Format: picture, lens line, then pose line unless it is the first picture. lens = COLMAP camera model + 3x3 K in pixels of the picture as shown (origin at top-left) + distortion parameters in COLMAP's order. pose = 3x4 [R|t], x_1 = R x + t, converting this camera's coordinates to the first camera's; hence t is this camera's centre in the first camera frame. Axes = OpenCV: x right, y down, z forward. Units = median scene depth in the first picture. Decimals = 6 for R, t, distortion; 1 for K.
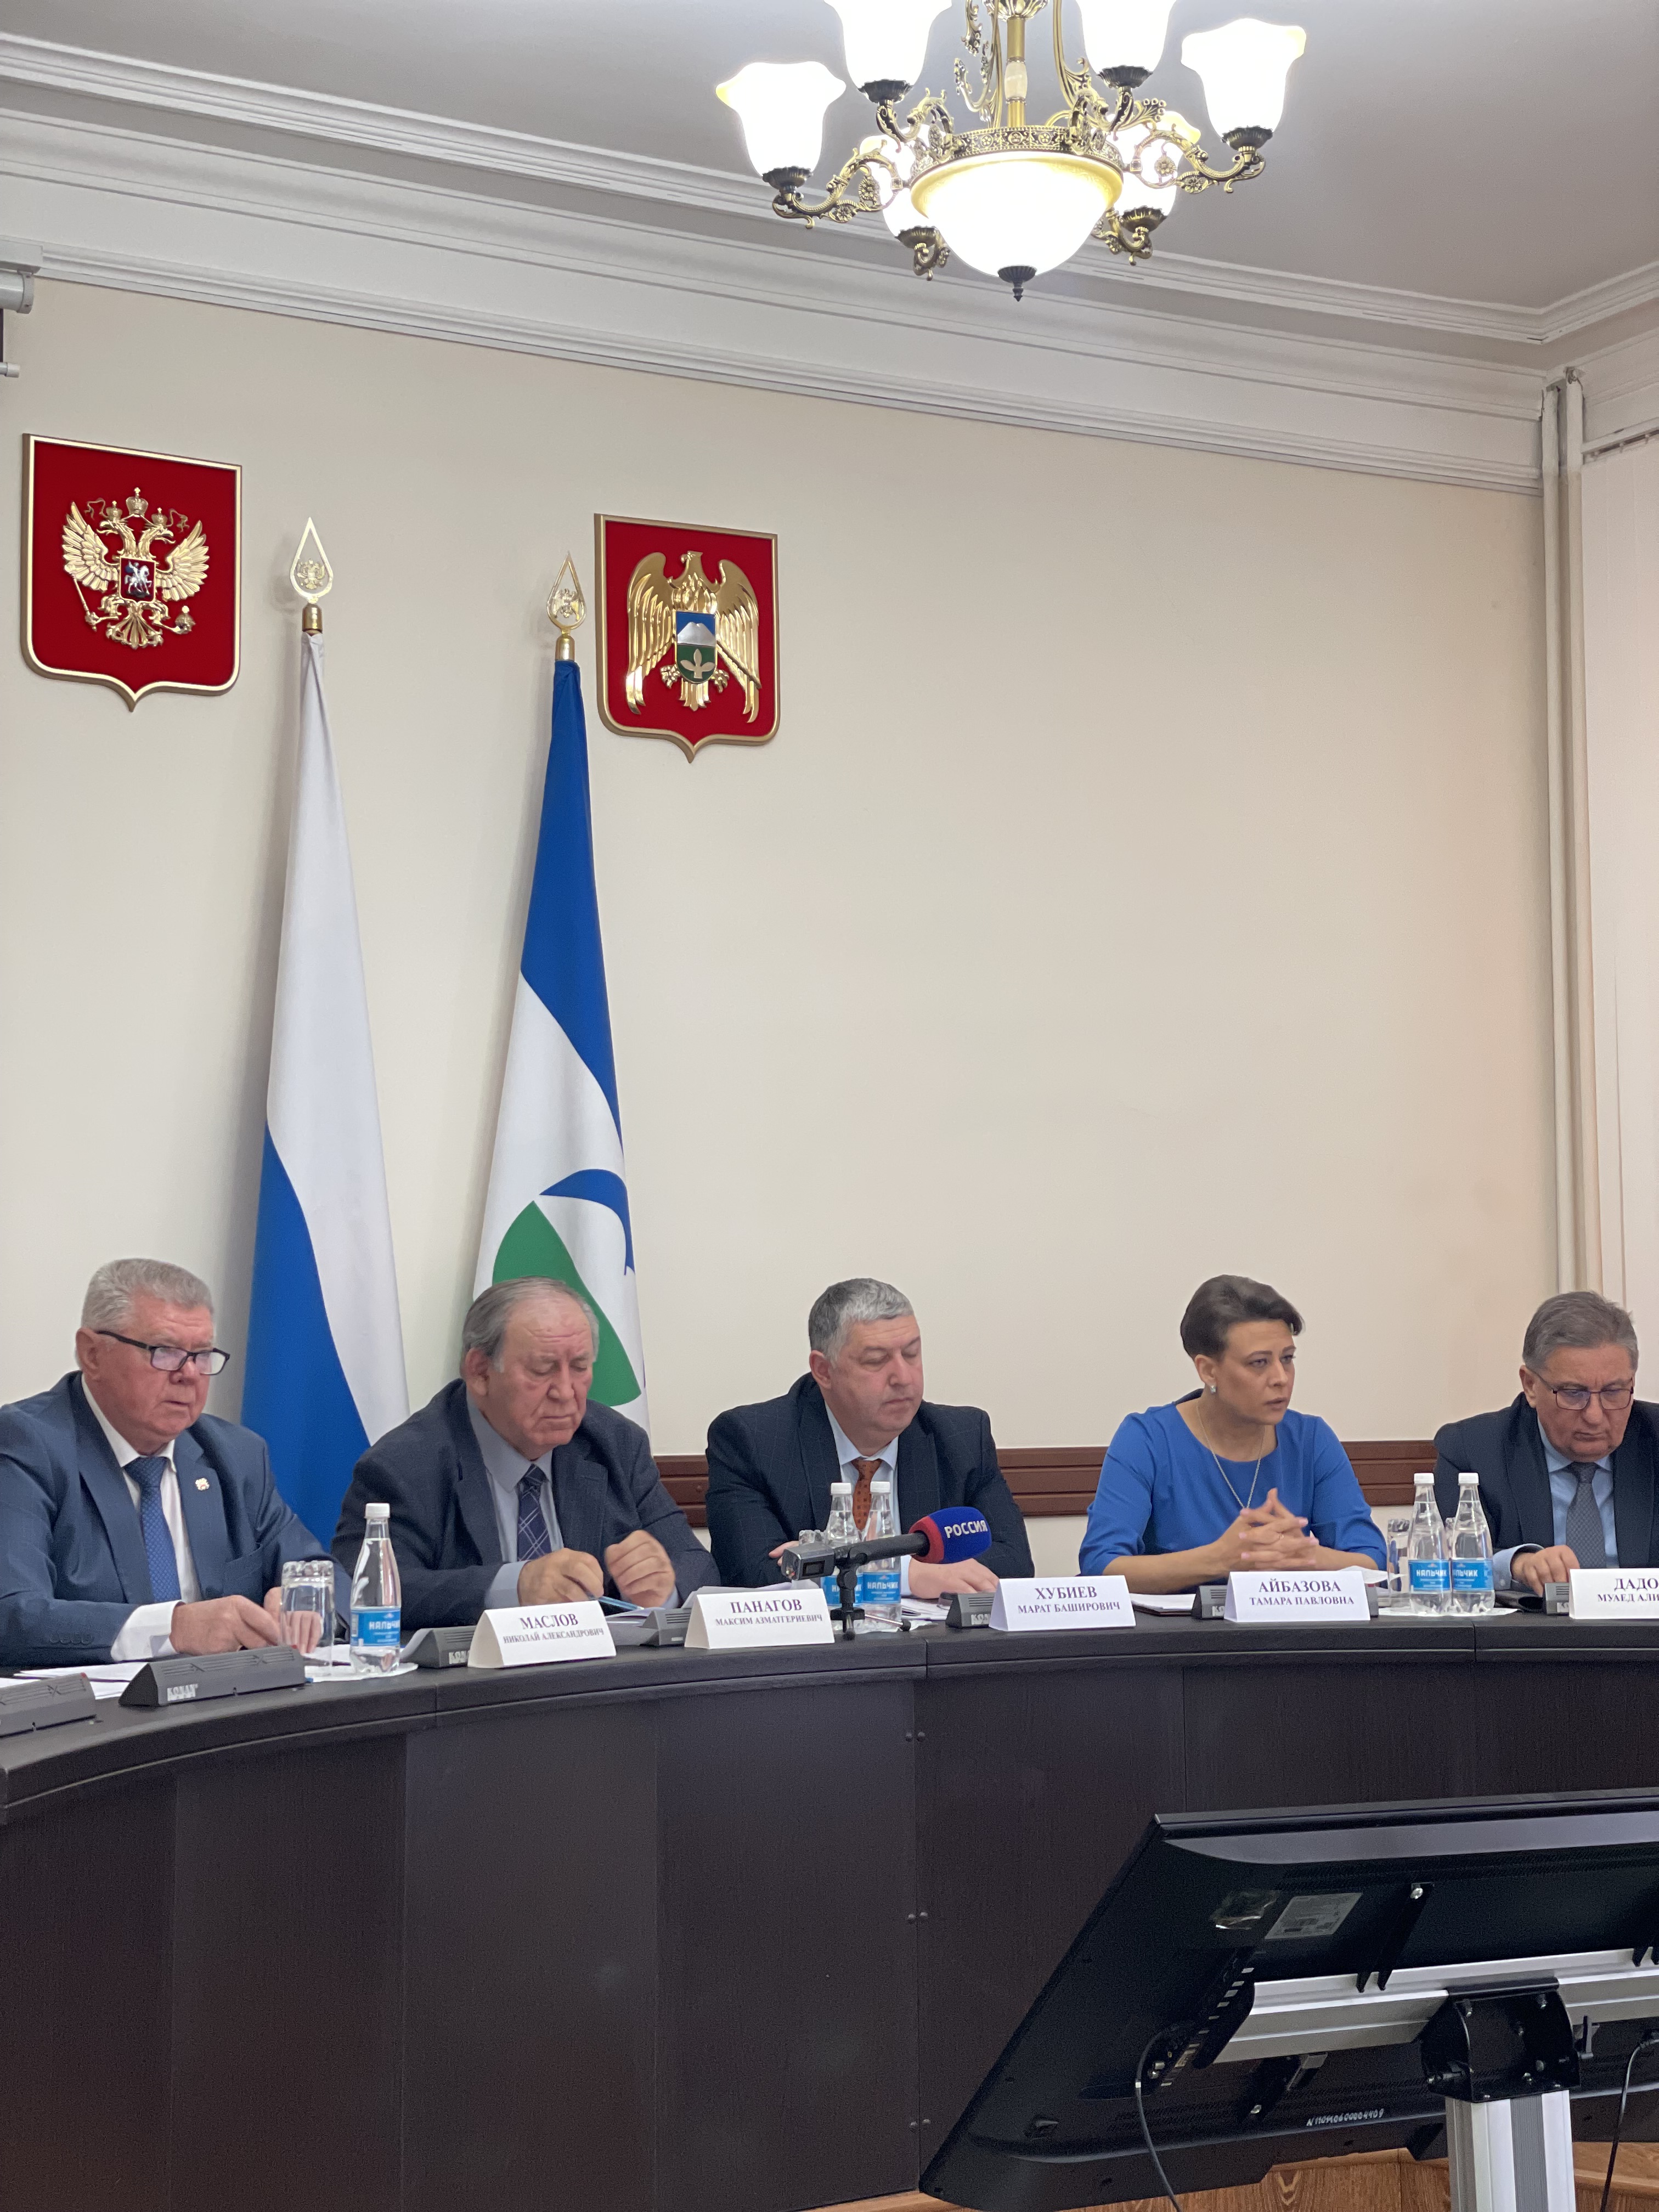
lens RADIAL K [[3268.8, 0, 829.5], [0, 3268.8, 1106.0], [0, 0, 1]] dist [0.231966, -0.698797]
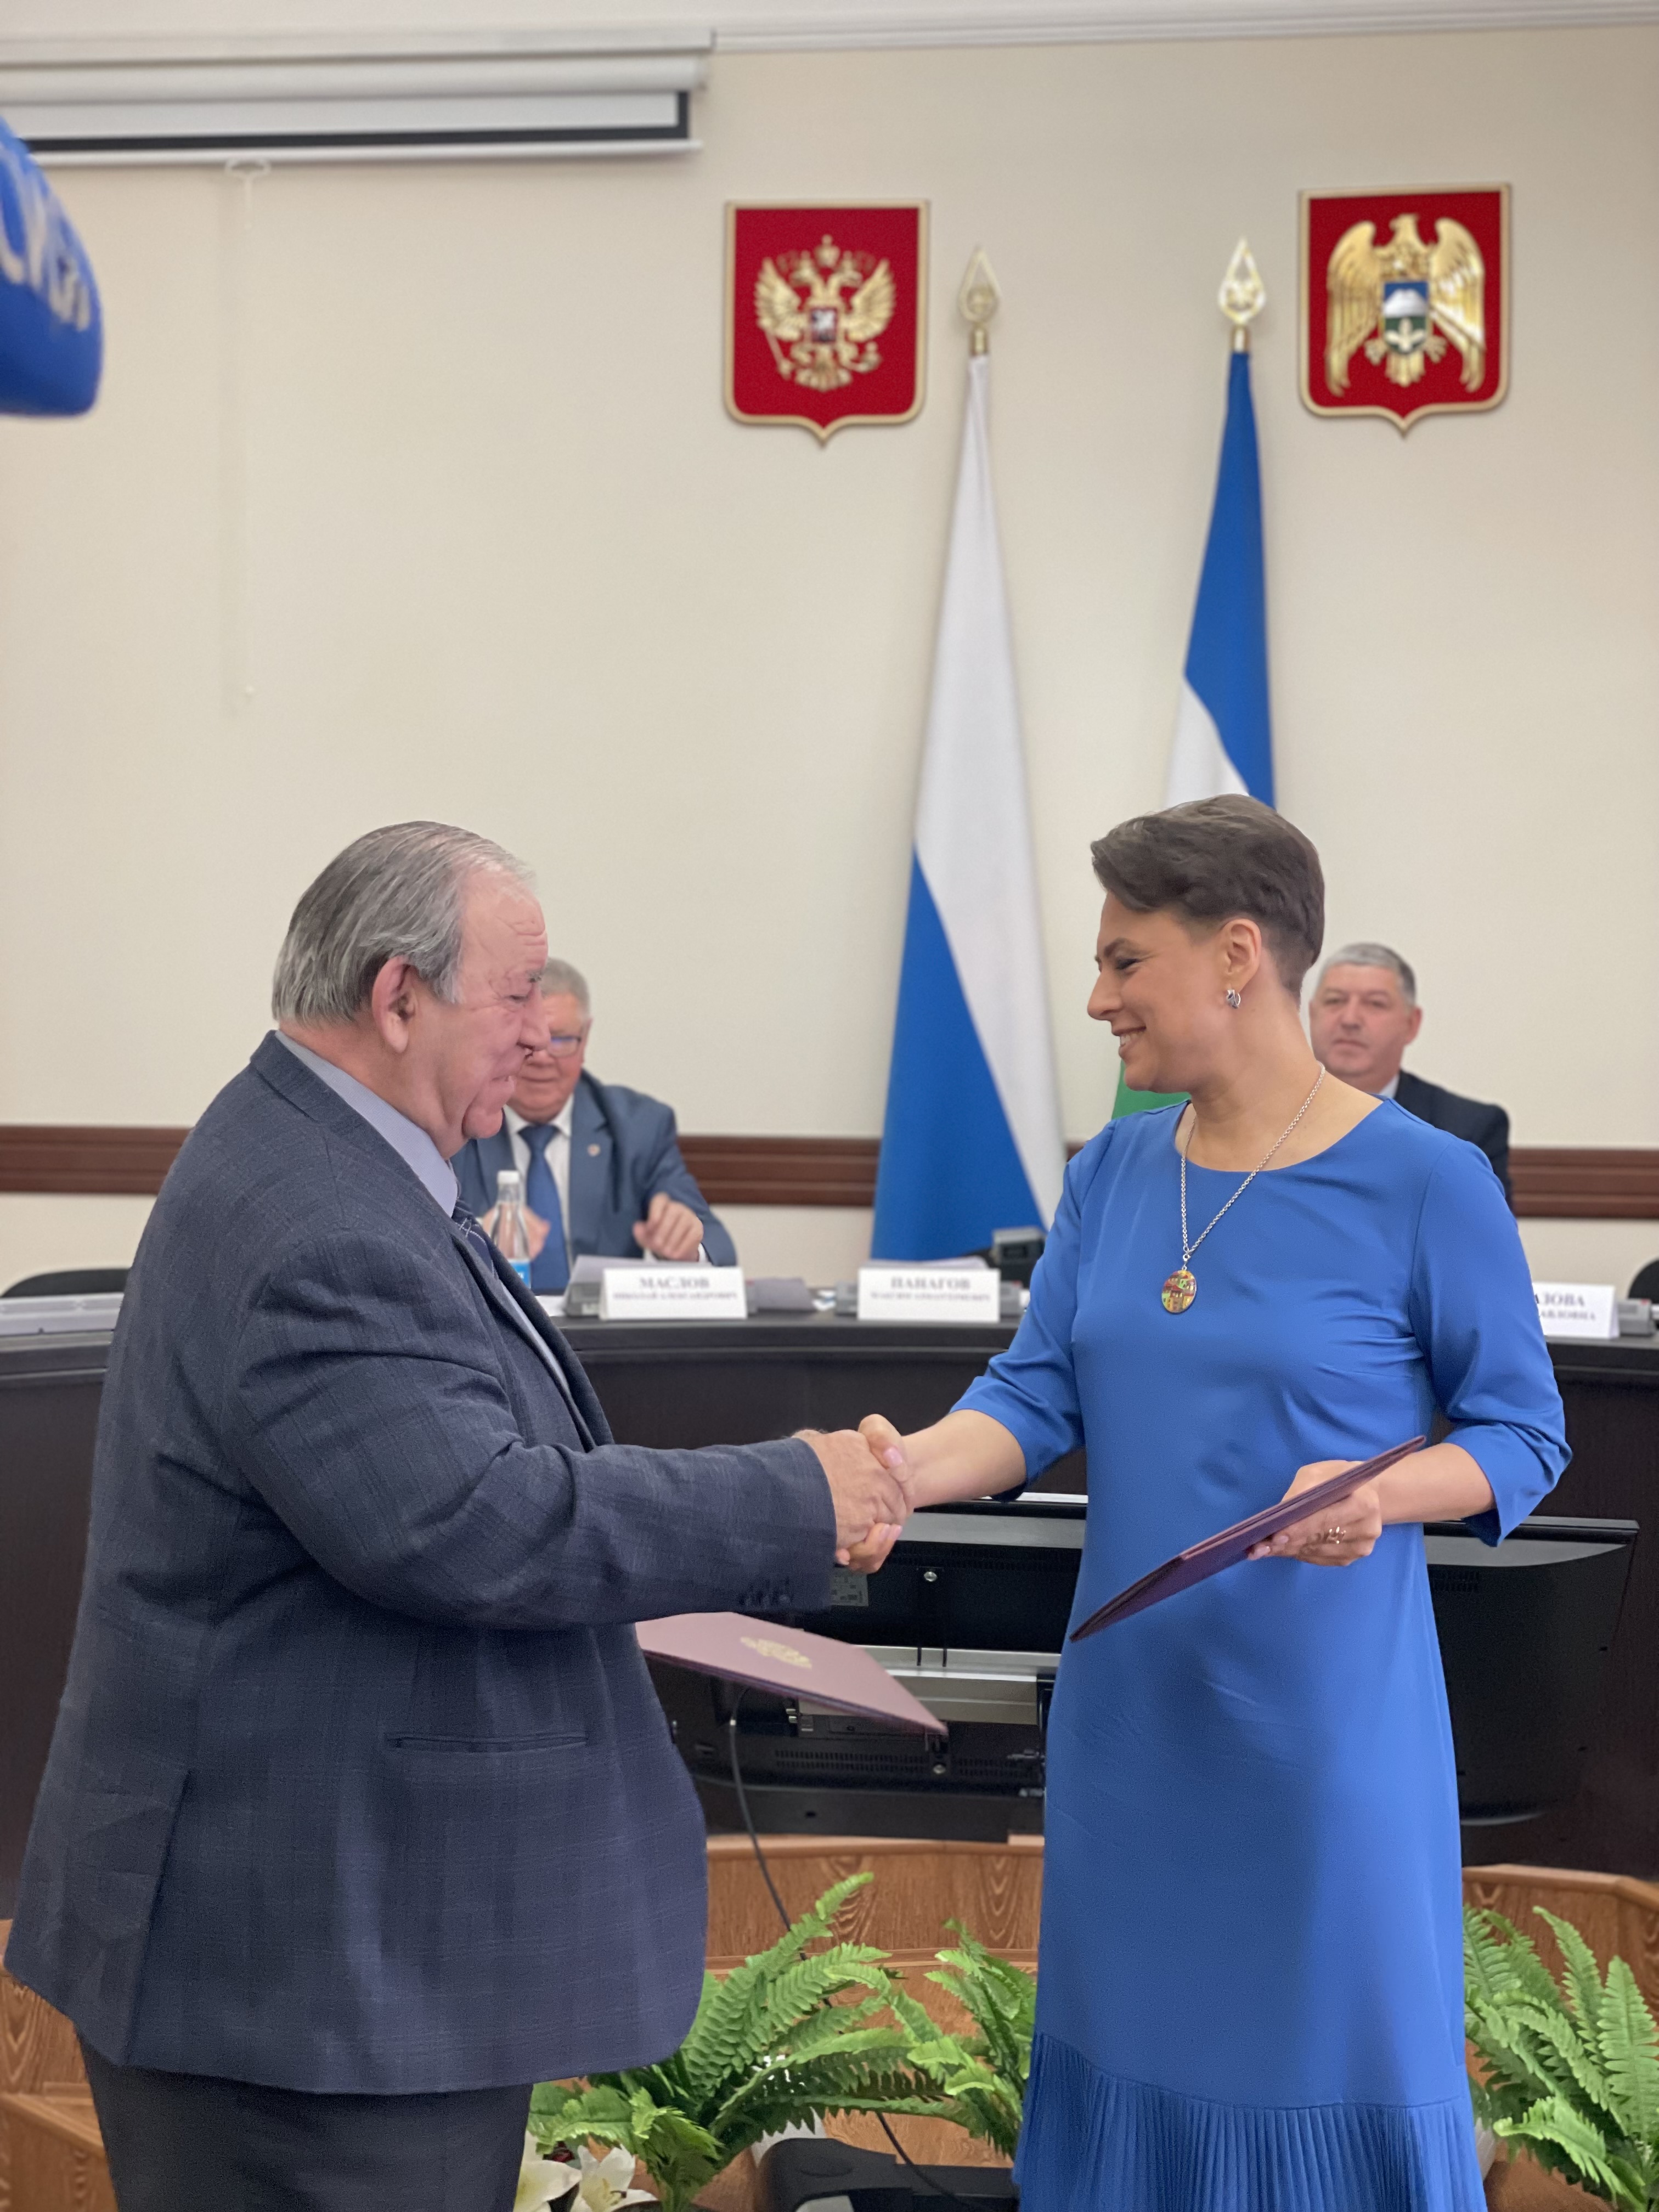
lens RADIAL K [[3268.8, 0, 829.5], [0, 3268.8, 1106.0], [0, 0, 1]] dist [0.231966, -0.698797]
pose [[0.826064, 0.026649, -0.562946, 0.408797], [0.029623, 0.995447, 0.090592, -0.001751], [0.562798, -0.091511, 0.821514, 0.085049]]
